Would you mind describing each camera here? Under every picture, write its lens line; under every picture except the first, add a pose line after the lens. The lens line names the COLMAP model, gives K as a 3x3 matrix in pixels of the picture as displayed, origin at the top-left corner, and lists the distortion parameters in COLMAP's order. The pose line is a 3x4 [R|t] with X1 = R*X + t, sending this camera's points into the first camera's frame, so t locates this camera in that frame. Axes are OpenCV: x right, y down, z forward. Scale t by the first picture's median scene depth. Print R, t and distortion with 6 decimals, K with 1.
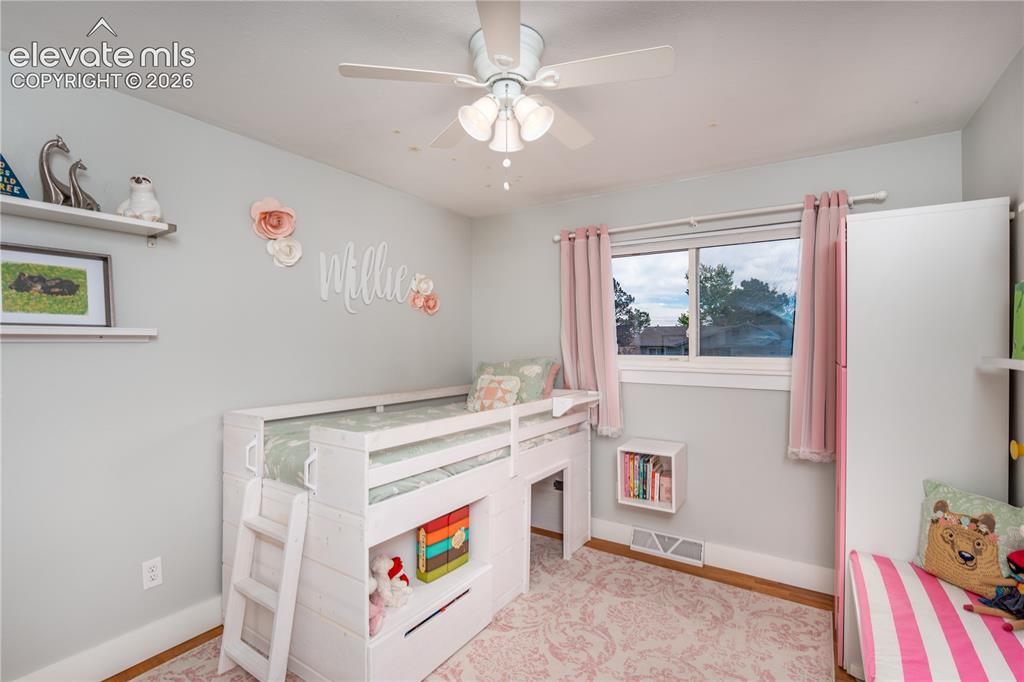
lens RADIAL K [[470.1, 0, 504.0], [0, 470.1, 344.9], [0, 0, 1]] dist [-0.001496, -0.000035]
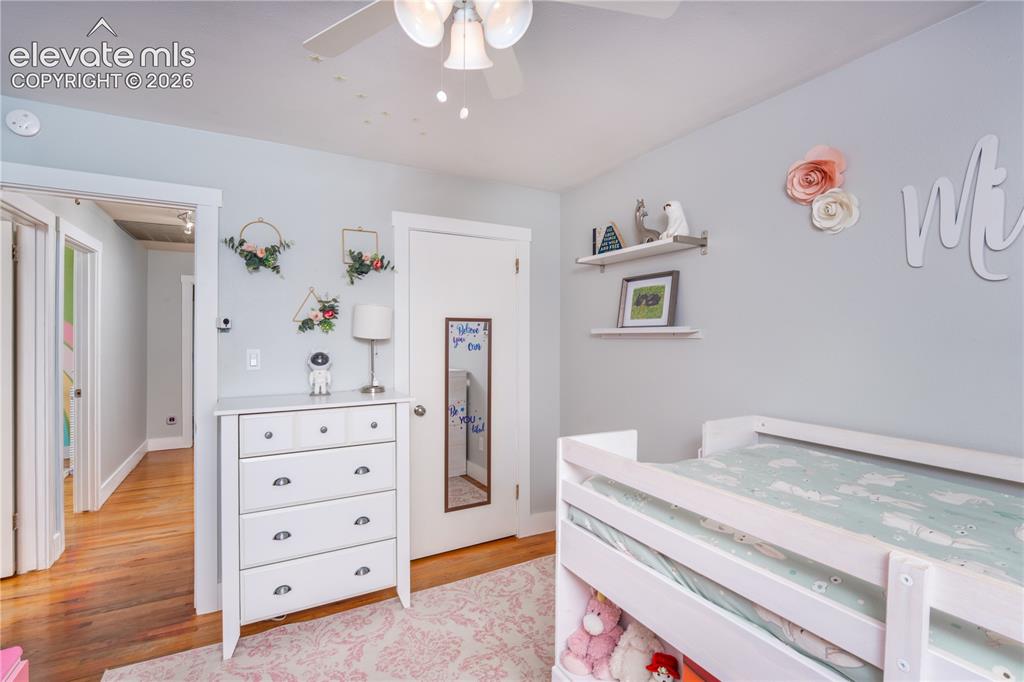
lens RADIAL K [[470.1, 0, 504.0], [0, 470.1, 344.9], [0, 0, 1]] dist [-0.001496, -0.000035]
pose [[-0.461376, 0.020322, -0.886972, 0.538310], [-0.003735, 0.999684, 0.024847, -0.018470], [0.887197, 0.014777, -0.461155, 1.227240]]
